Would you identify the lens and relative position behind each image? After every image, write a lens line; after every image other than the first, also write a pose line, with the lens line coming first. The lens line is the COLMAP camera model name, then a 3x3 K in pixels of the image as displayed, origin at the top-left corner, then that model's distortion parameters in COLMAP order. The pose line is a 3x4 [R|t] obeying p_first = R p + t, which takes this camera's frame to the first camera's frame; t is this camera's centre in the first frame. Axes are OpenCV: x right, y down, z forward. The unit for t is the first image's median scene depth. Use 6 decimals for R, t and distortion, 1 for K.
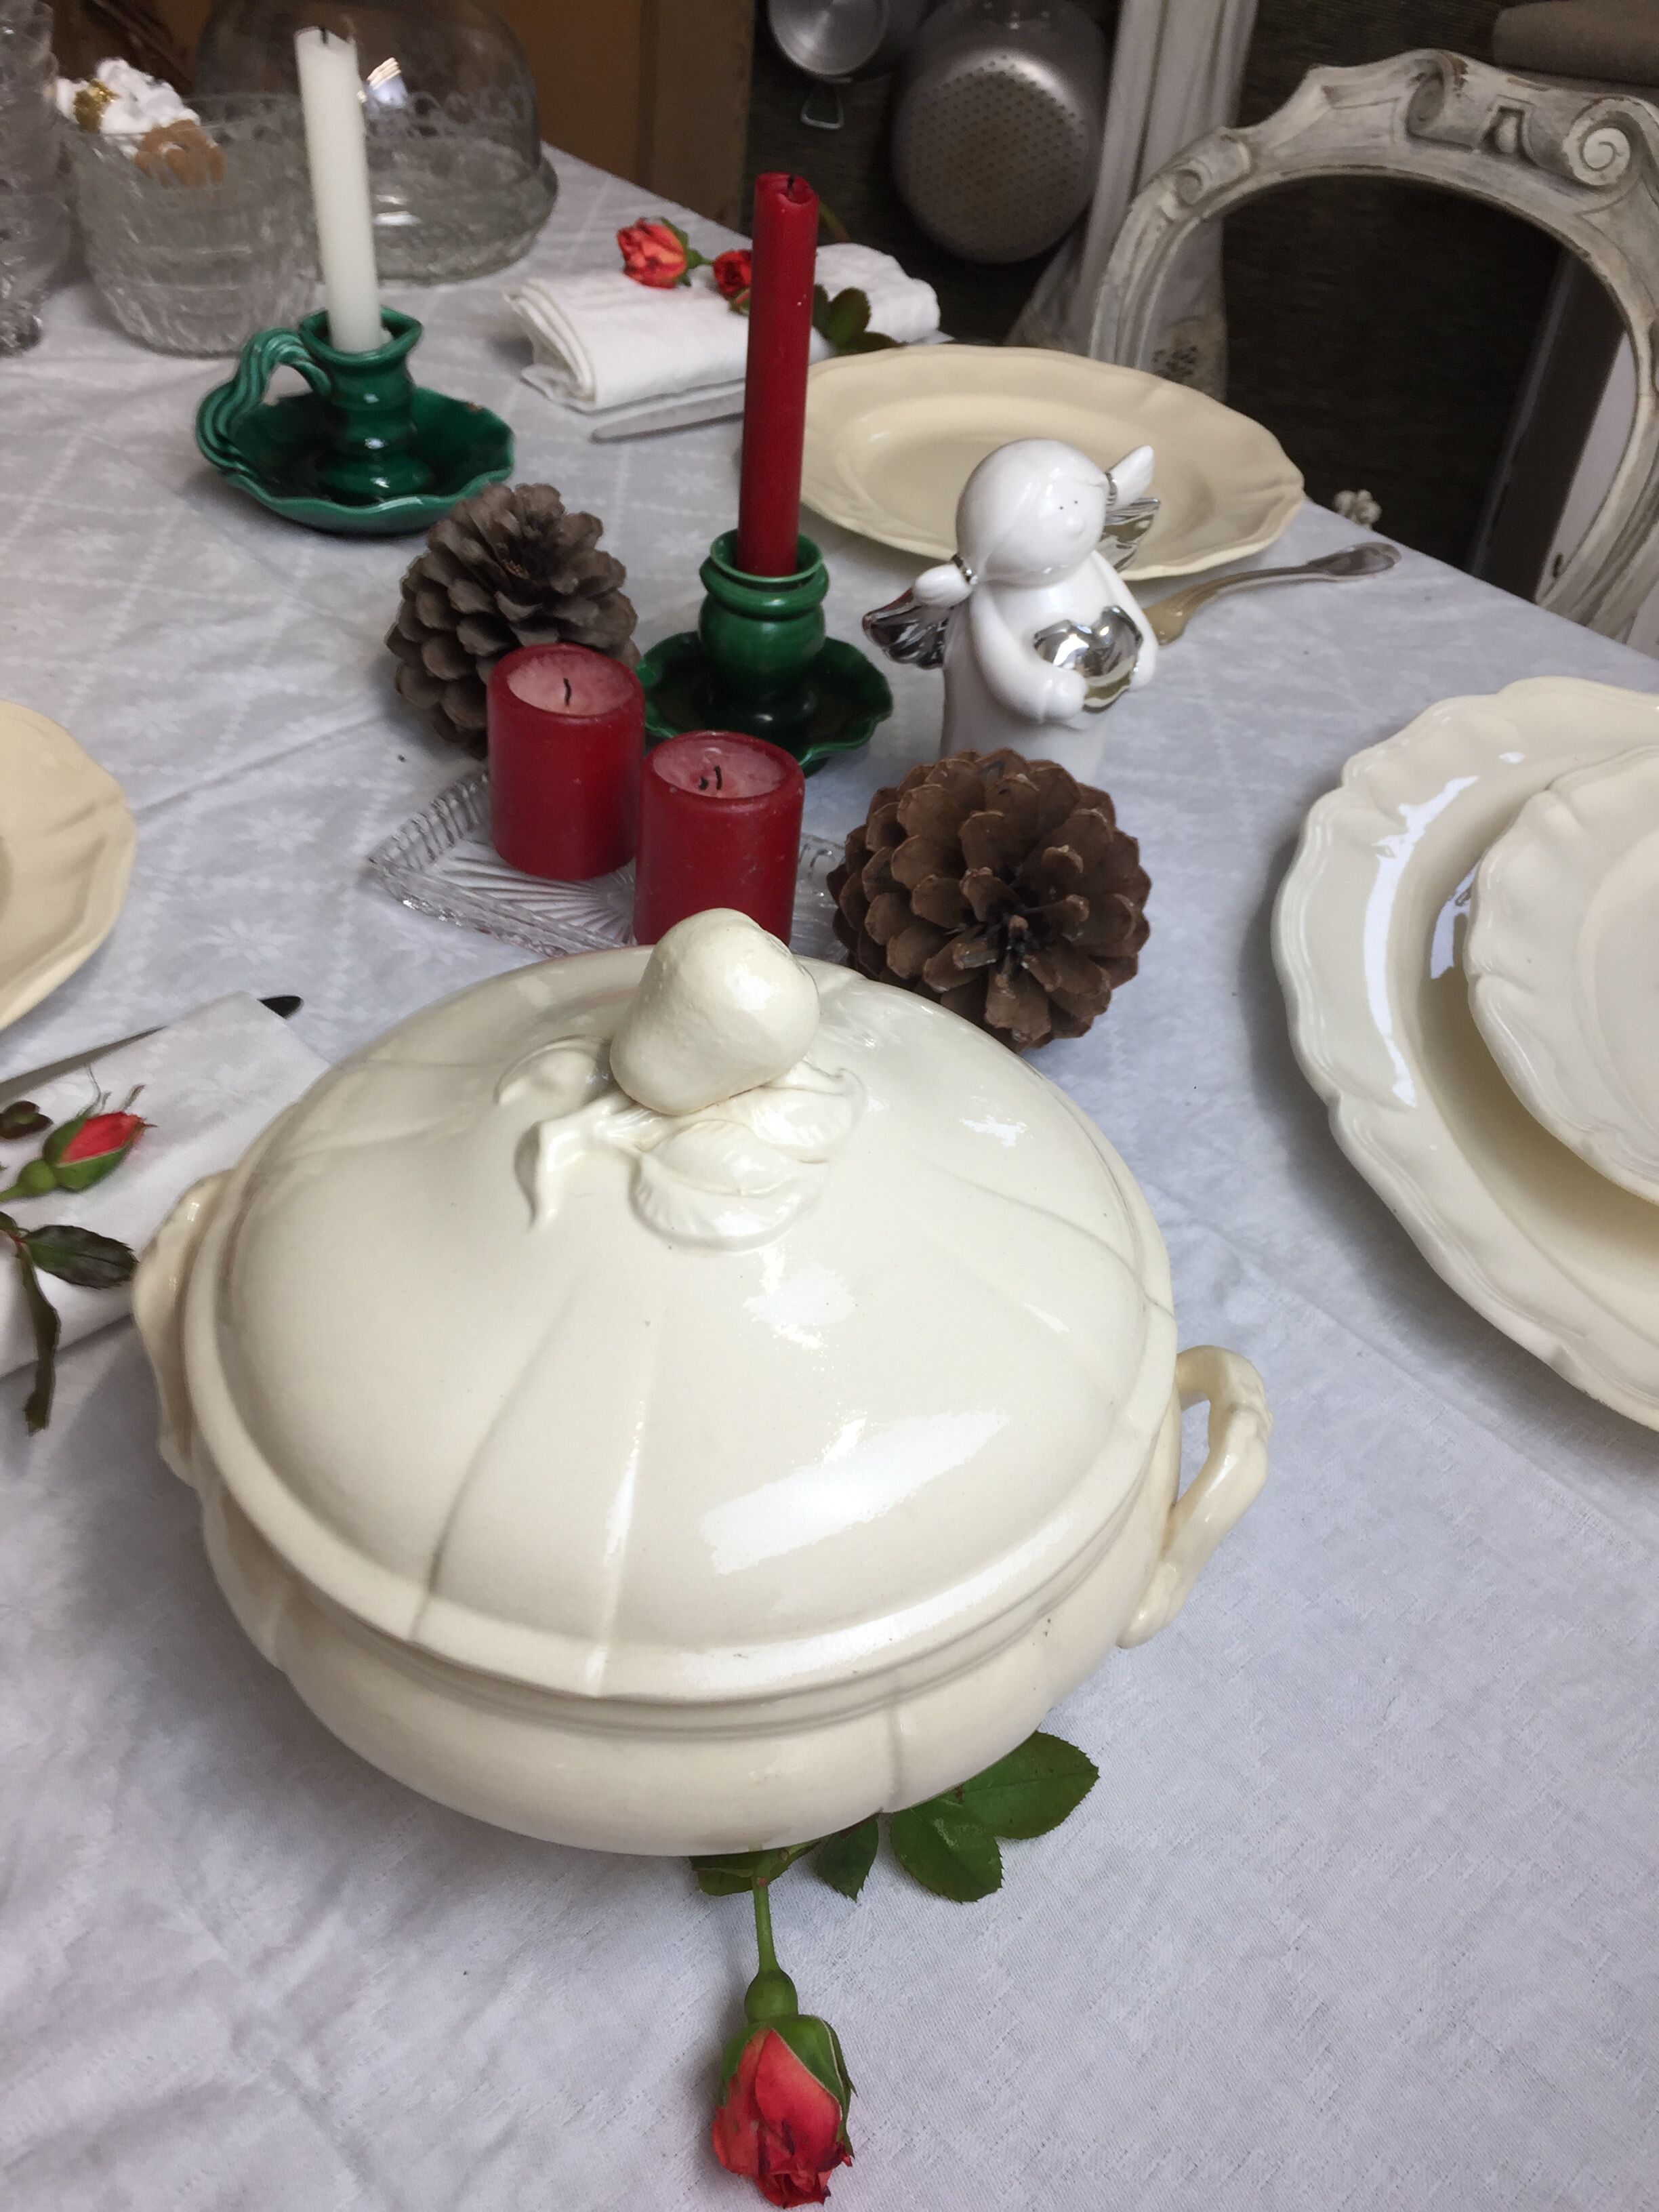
lens RADIAL K [[1935.6, 0, 839.8], [0, 1935.6, 1063.6], [0, 0, 1]] dist [0.082325, -0.133439]
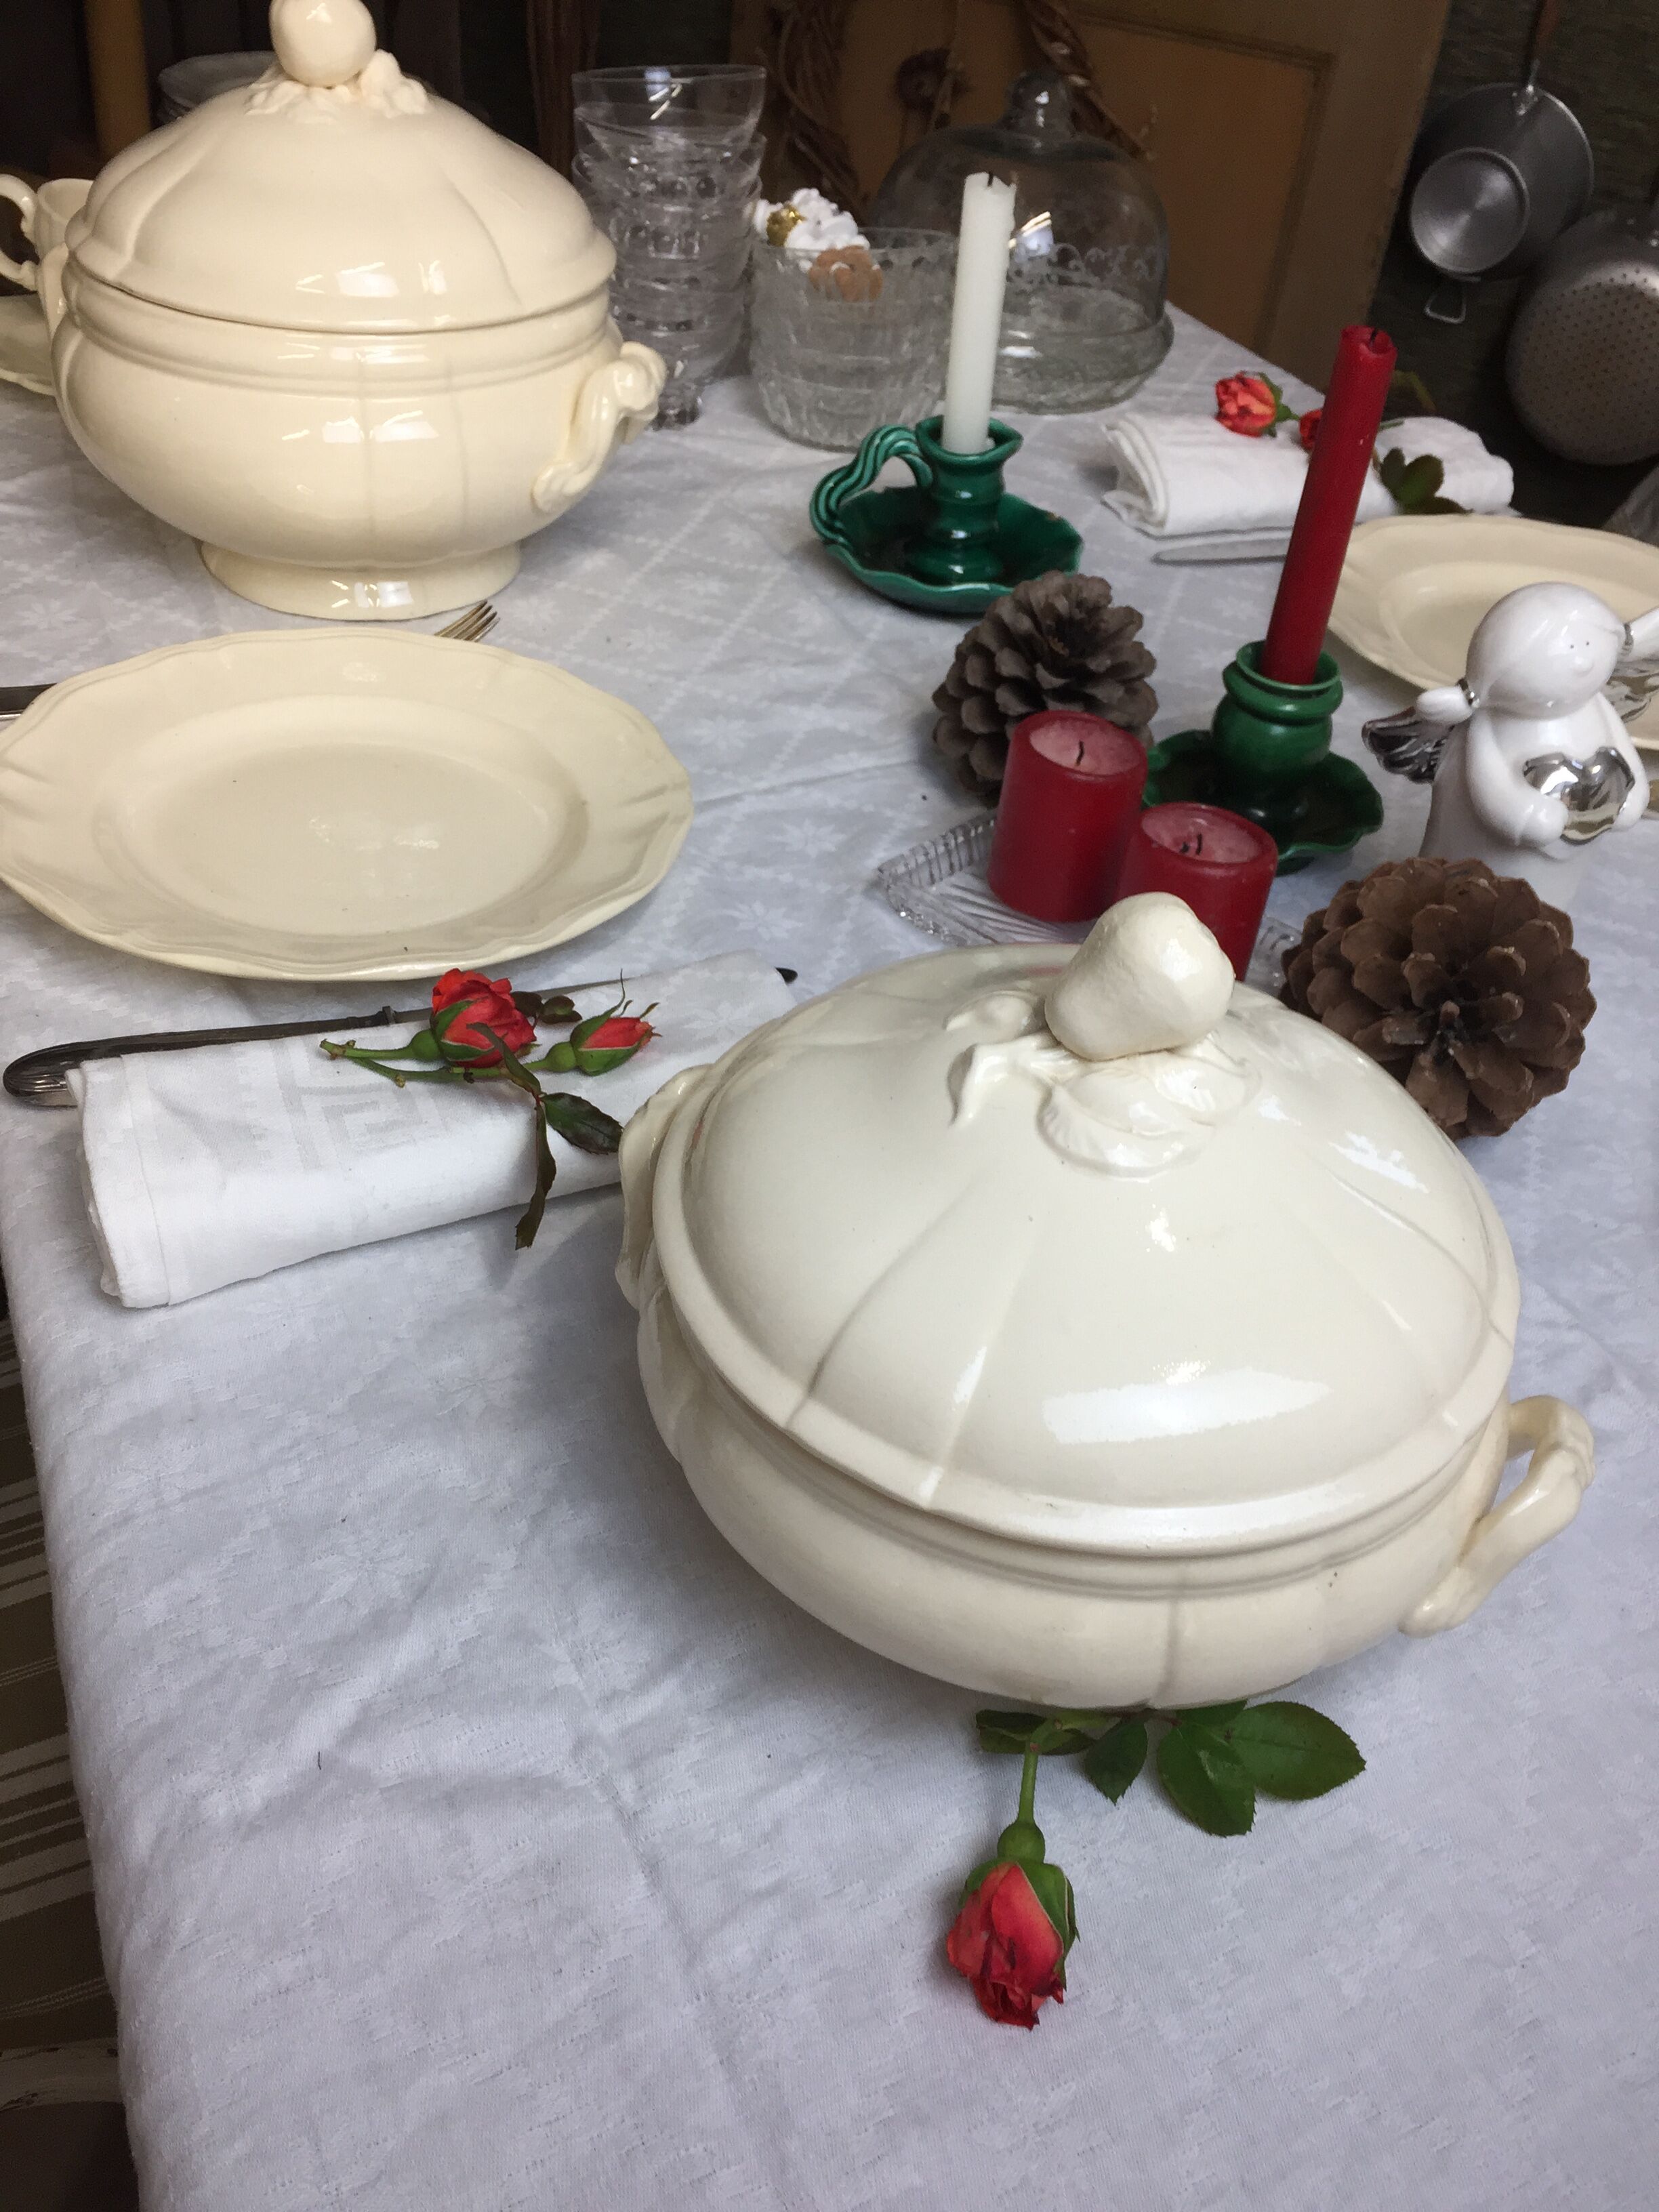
lens RADIAL K [[1999.5, 0, 853.7], [0, 1999.5, 1064.4], [0, 0, 1]] dist [0.095051, -0.154329]
pose [[0.954364, 0.185884, -0.233745, 0.039252], [-0.206461, 0.976181, -0.066663, 0.089345], [0.215786, 0.111880, 0.970010, -0.125944]]
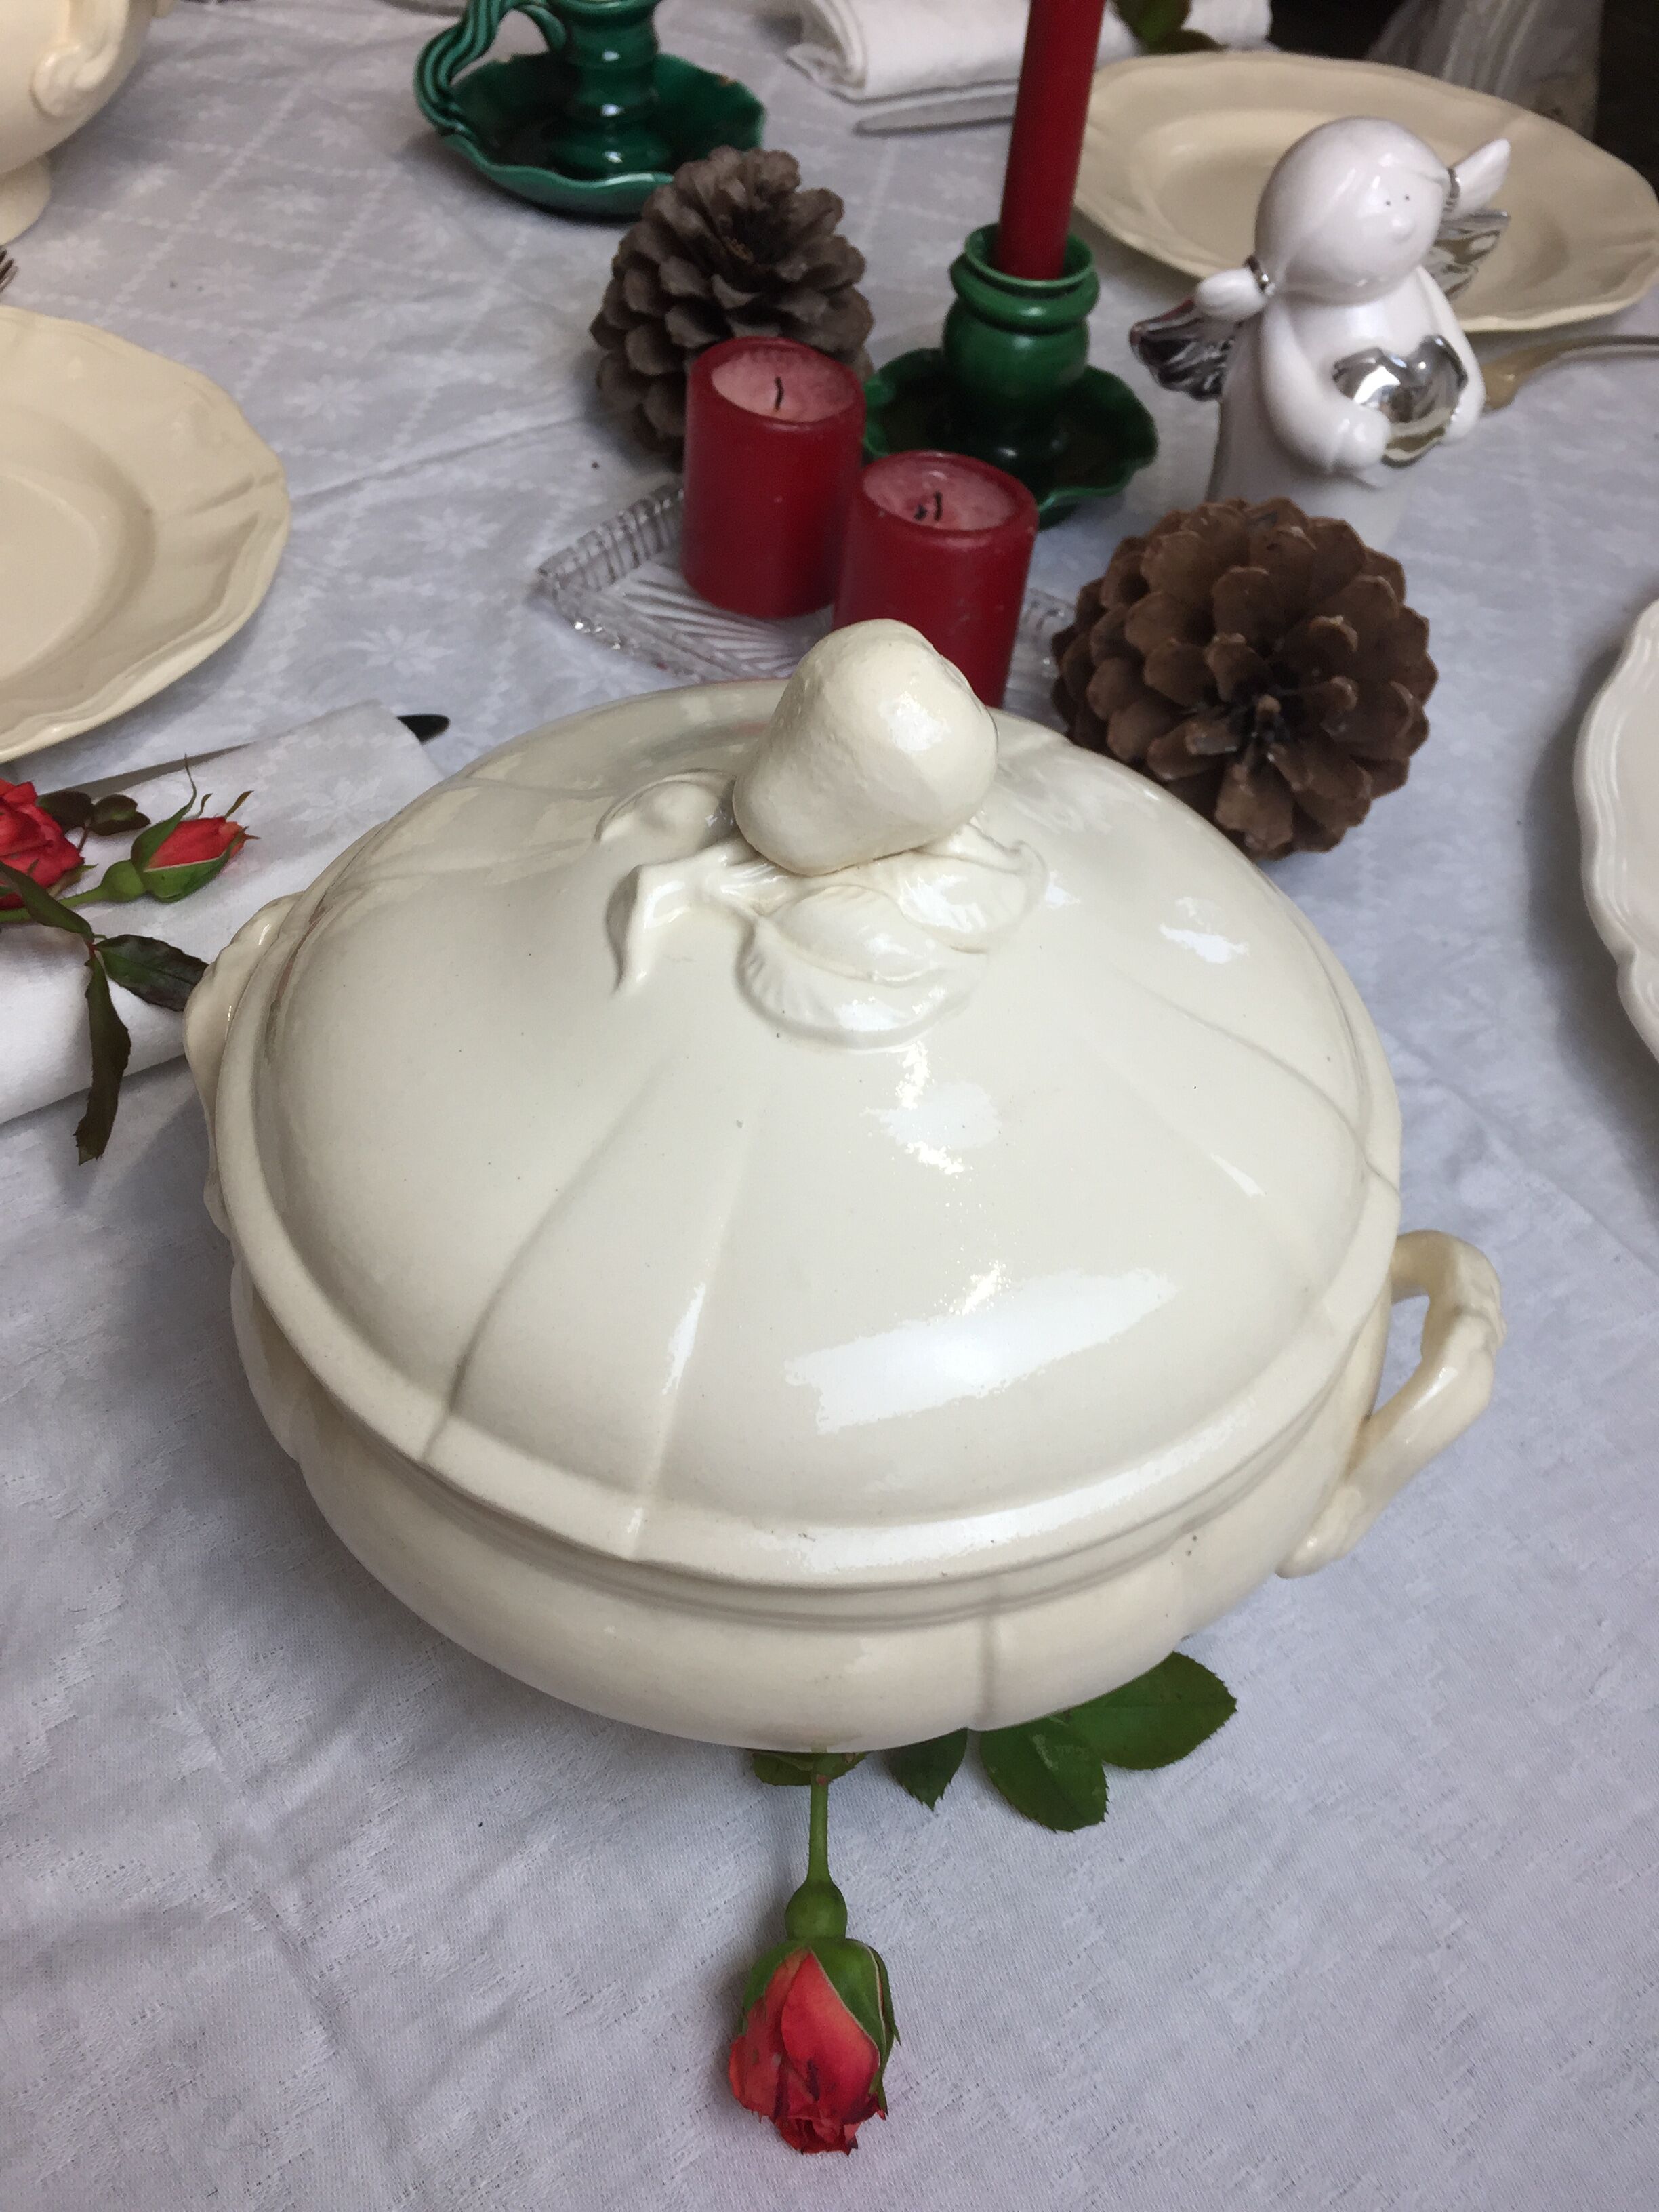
lens RADIAL K [[1935.6, 0, 839.8], [0, 1935.6, 1063.6], [0, 0, 1]] dist [0.082325, -0.133439]
pose [[0.987388, 0.114781, -0.109042, 0.016683], [-0.103649, 0.989287, 0.102806, 0.012359], [0.119674, -0.090208, 0.988707, 0.120015]]
